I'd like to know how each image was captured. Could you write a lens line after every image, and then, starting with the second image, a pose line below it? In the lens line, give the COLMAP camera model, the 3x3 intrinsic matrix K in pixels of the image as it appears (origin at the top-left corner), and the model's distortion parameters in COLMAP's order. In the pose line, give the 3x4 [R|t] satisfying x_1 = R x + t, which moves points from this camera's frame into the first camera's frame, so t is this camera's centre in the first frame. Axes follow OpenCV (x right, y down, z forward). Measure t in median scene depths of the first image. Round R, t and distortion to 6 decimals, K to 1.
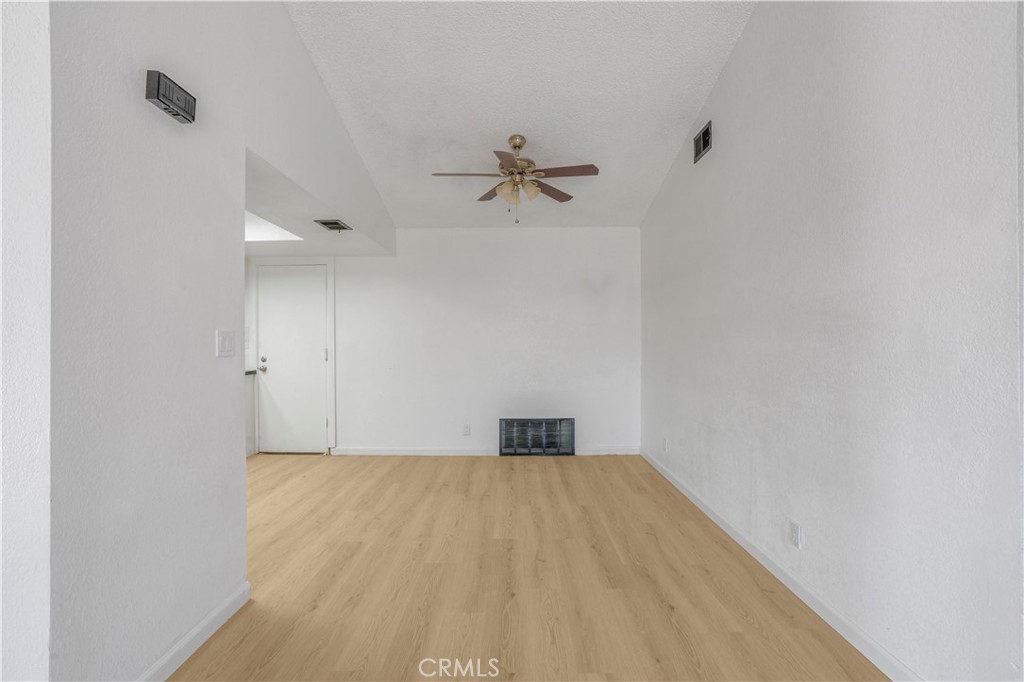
lens RADIAL K [[468.3, 0, 512.0], [0, 468.3, 341.0], [0, 0, 1]] dist [-0.000122, 0.000493]
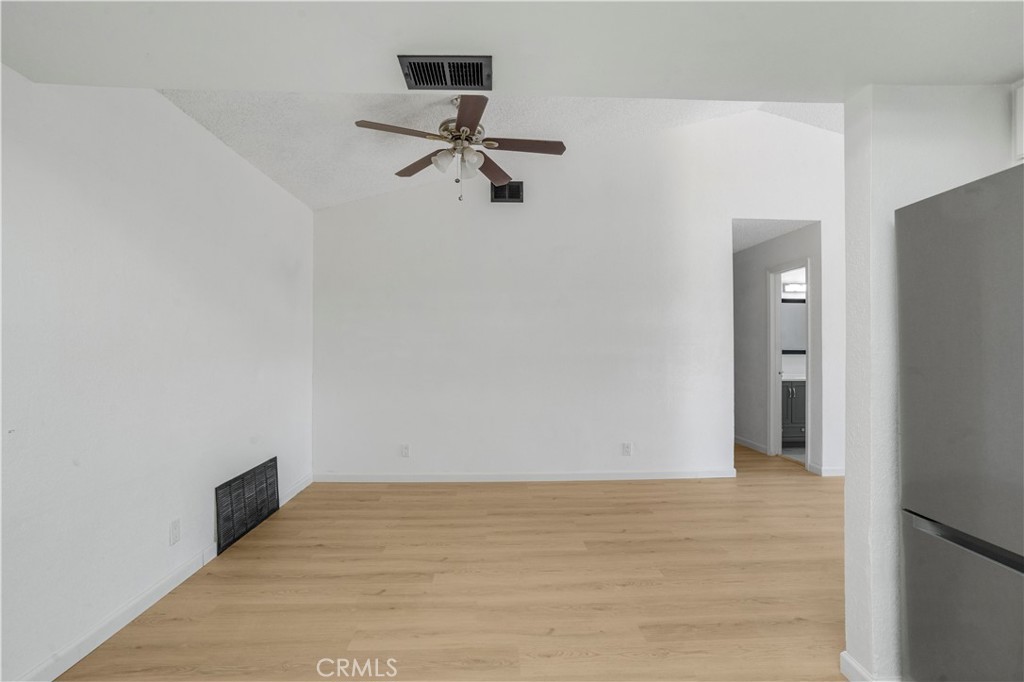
lens RADIAL K [[468.3, 0, 512.0], [0, 468.3, 341.0], [0, 0, 1]] dist [-0.000122, 0.000493]
pose [[-0.051715, 0.028910, 0.998243, -0.660635], [-0.011272, 0.999500, -0.029530, 0.015586], [-0.998598, -0.012779, -0.051363, 0.795276]]
